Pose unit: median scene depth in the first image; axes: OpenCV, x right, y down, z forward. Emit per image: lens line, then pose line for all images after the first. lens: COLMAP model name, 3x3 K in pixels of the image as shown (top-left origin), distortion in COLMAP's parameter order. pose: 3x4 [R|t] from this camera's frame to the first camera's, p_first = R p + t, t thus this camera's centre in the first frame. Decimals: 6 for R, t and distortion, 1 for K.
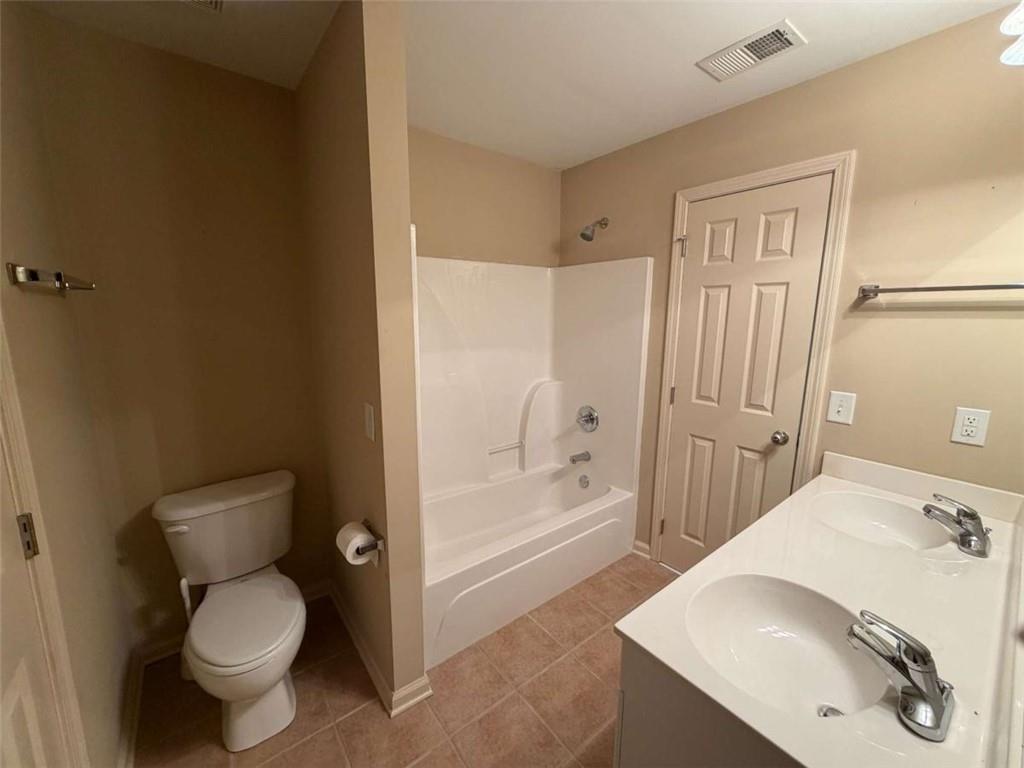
lens RADIAL K [[412.3, 0, 516.8], [0, 412.3, 383.7], [0, 0, 1]] dist [0.000646, -0.001304]
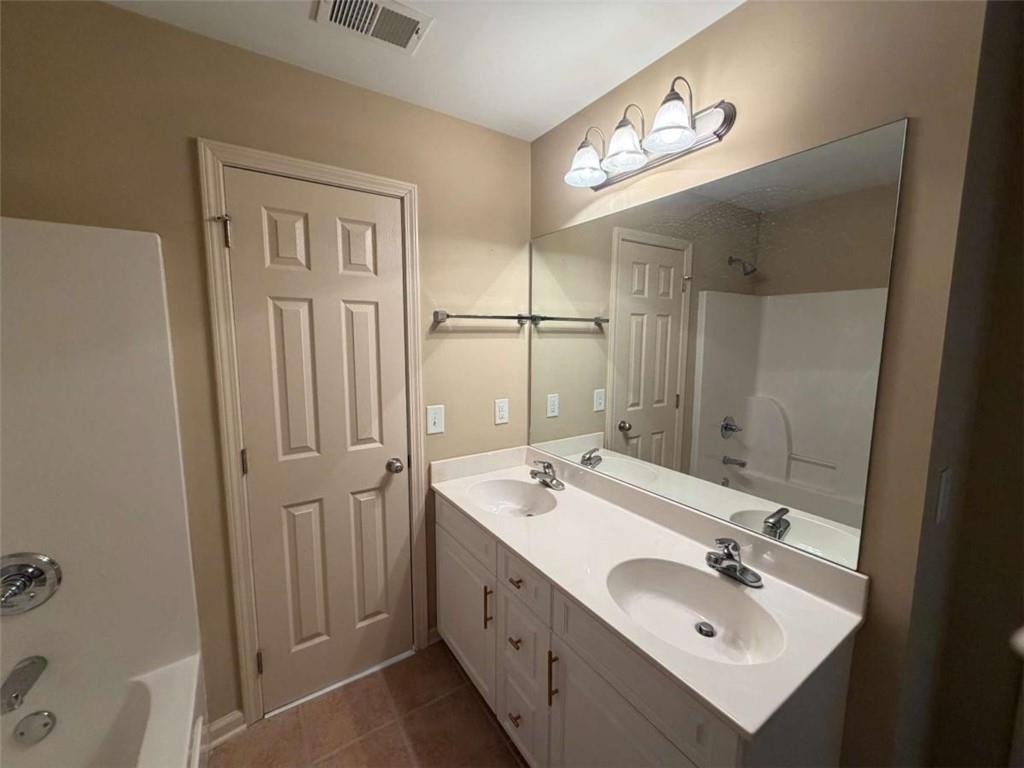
lens RADIAL K [[412.3, 0, 516.4], [0, 412.3, 382.7], [0, 0, 1]] dist [0.000646, -0.001304]
pose [[0.084258, -0.124765, 0.988602, -0.245495], [0.161070, 0.980788, 0.110051, -0.111904], [-0.983340, 0.149961, 0.102736, 0.586539]]
